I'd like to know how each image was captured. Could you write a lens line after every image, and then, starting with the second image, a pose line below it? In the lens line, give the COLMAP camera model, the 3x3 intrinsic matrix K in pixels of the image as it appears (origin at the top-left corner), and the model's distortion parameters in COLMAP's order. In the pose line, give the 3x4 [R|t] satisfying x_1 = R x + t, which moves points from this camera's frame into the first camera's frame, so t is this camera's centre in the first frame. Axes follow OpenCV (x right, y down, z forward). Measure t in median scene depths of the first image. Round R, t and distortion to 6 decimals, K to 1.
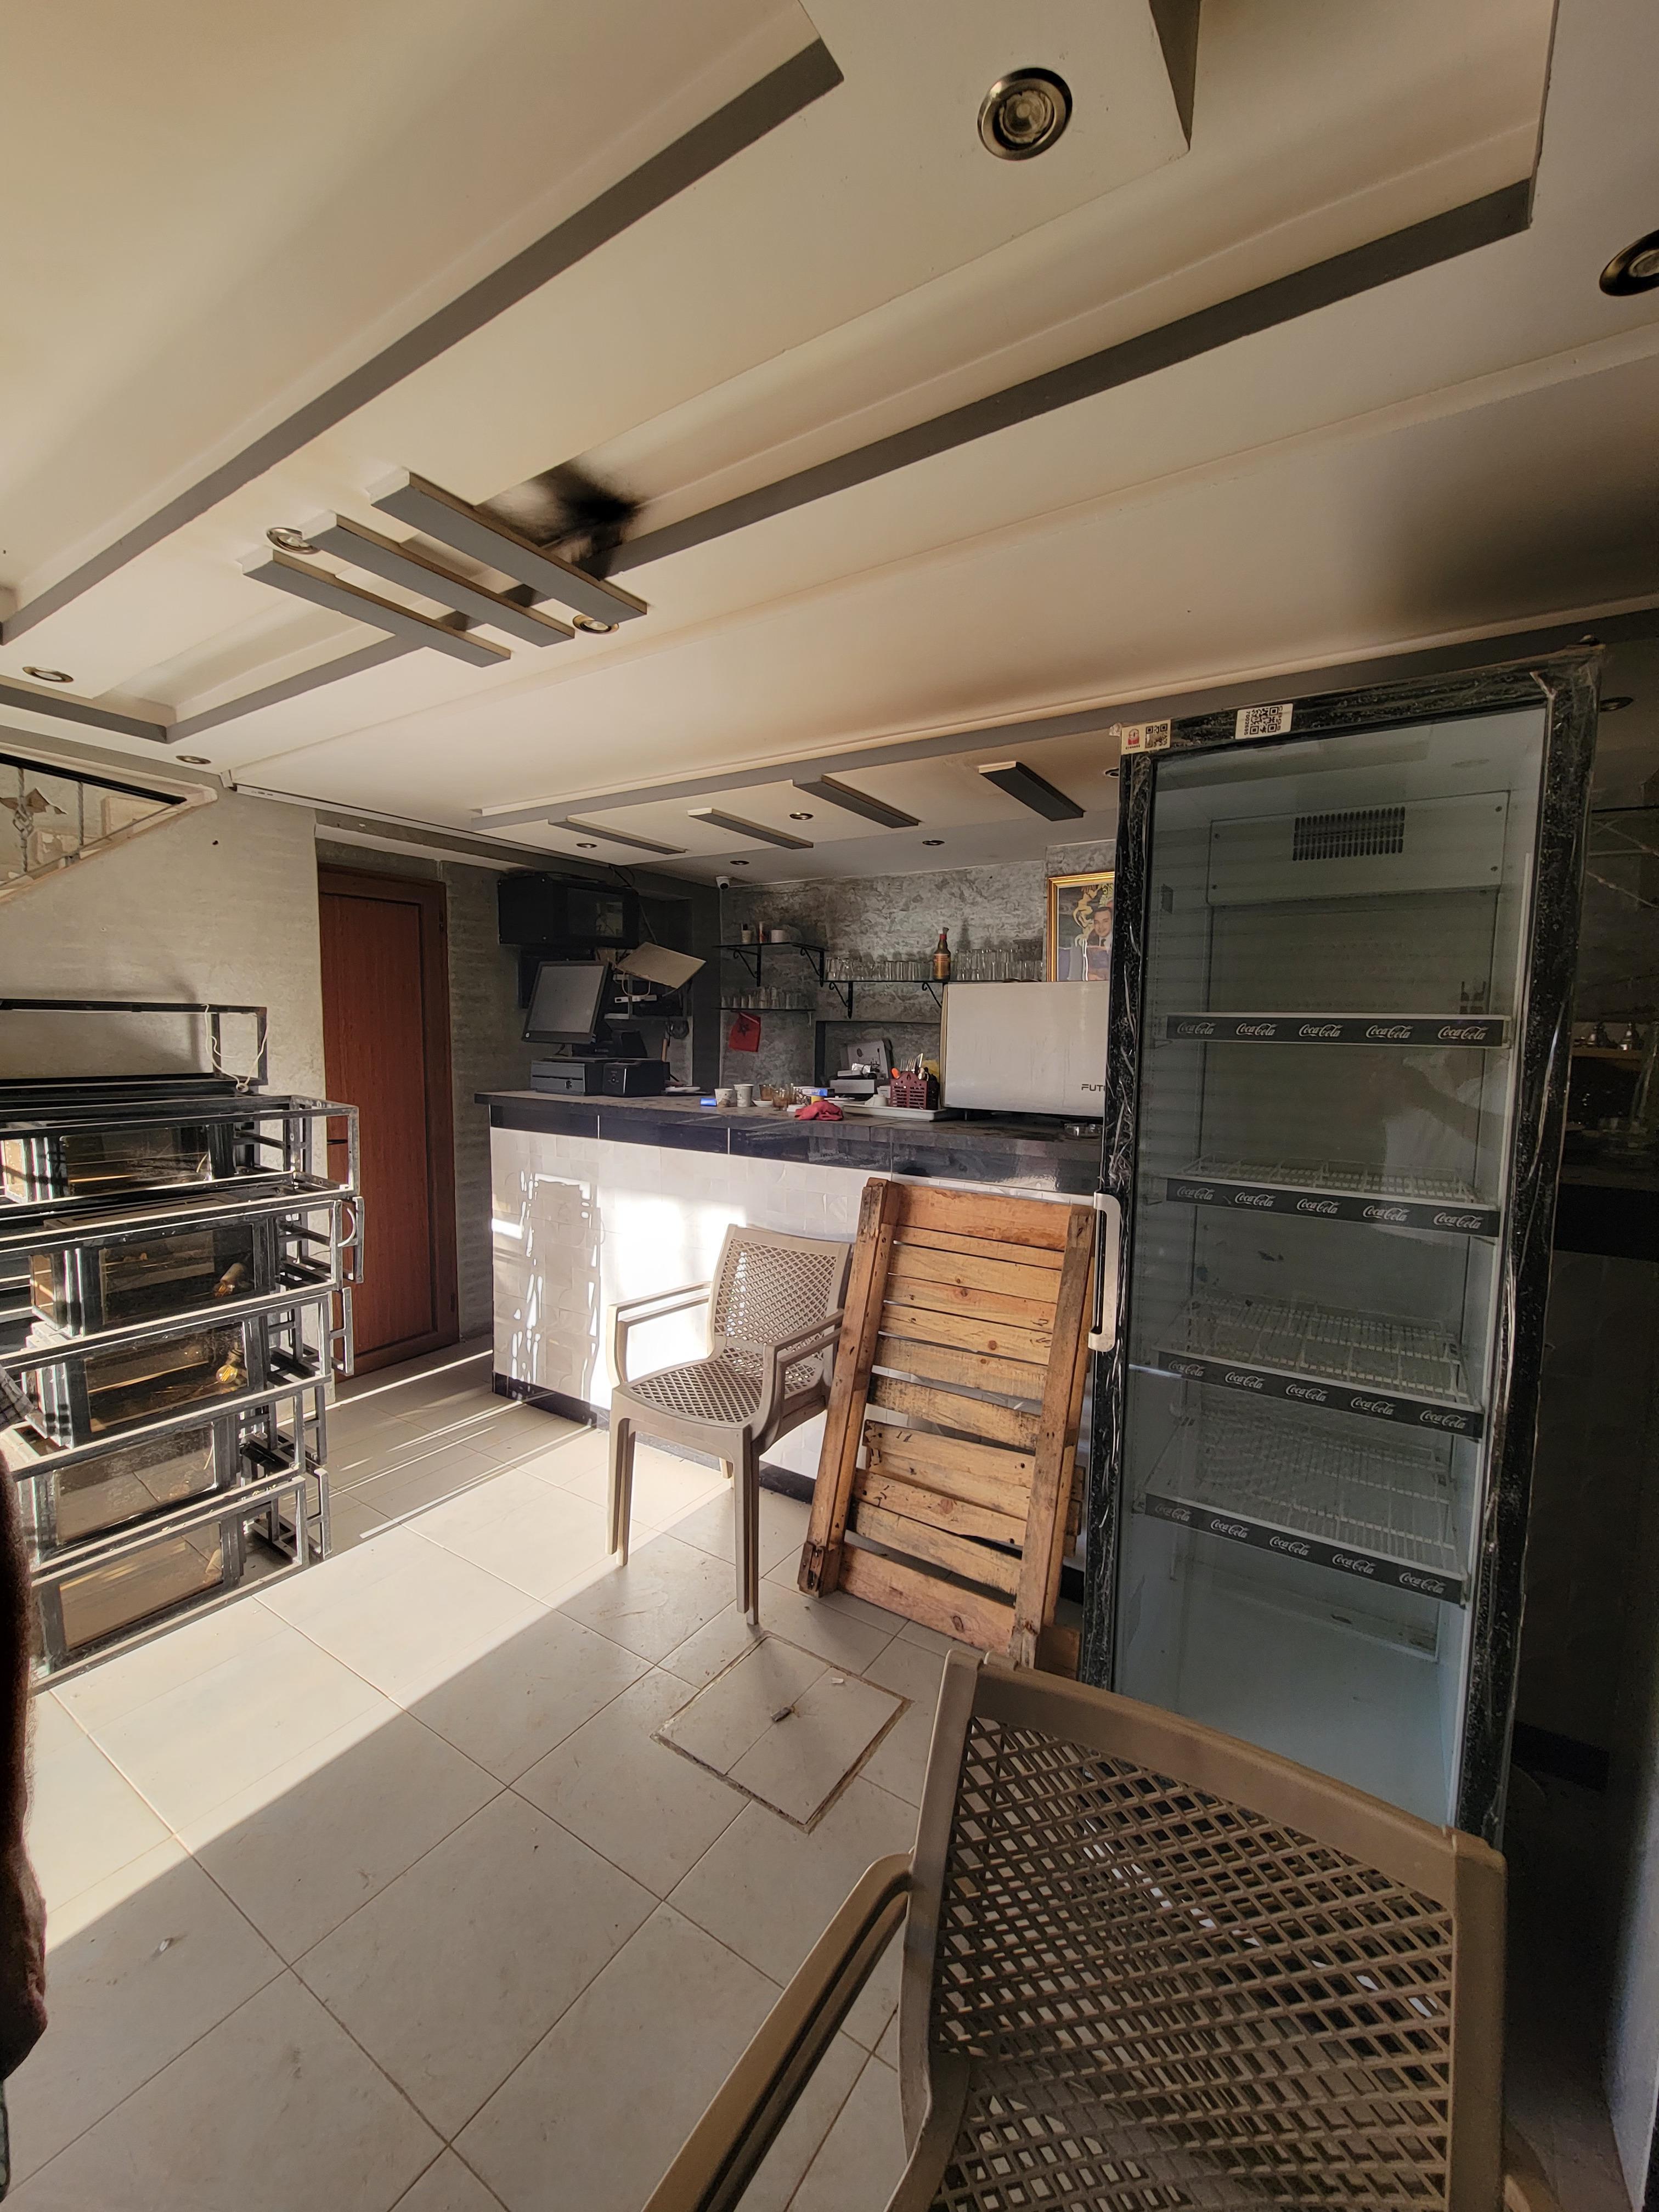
lens RADIAL K [[890.9, 0, 820.2], [0, 890.9, 1111.3], [0, 0, 1]] dist [0.003988, 0.000703]
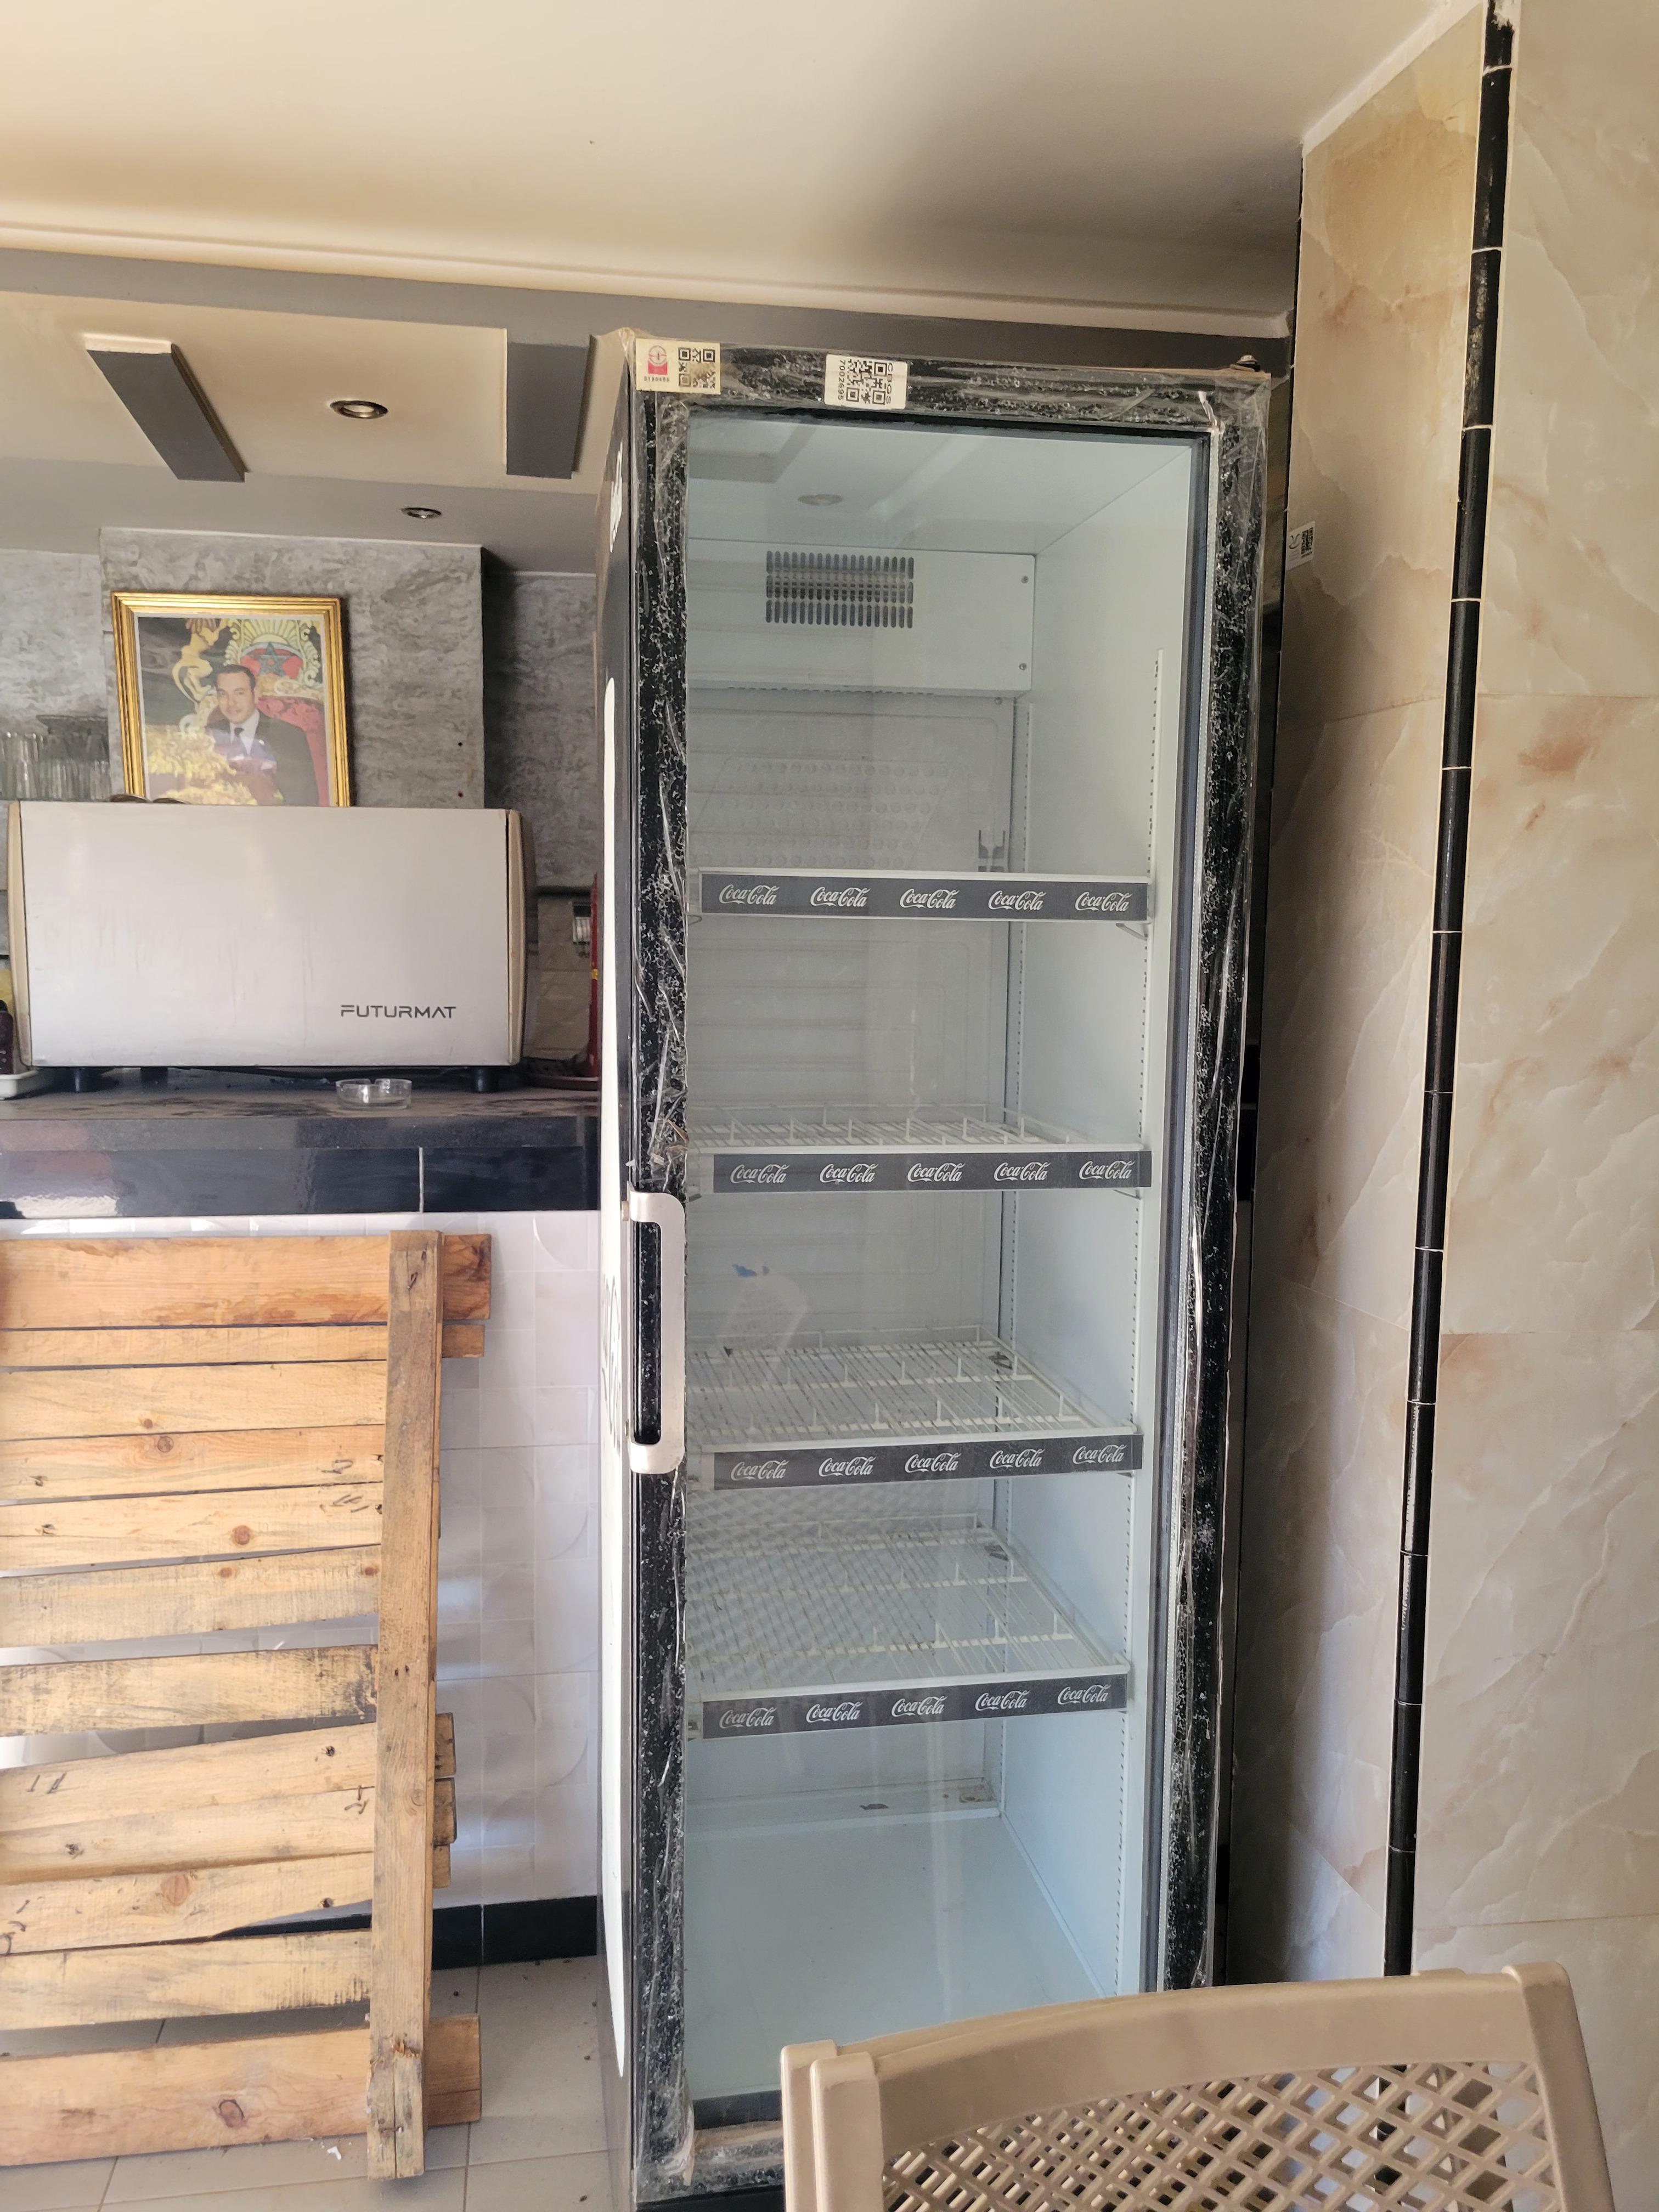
lens RADIAL K [[1655.2, 0, 830.2], [0, 1655.2, 1112.1], [0, 0, 1]] dist [0.046123, -0.013900]
pose [[0.749356, -0.082586, 0.656997, -0.161019], [0.061990, 0.996584, 0.054569, -0.003989], [-0.659259, -0.000165, 0.751916, 0.087462]]
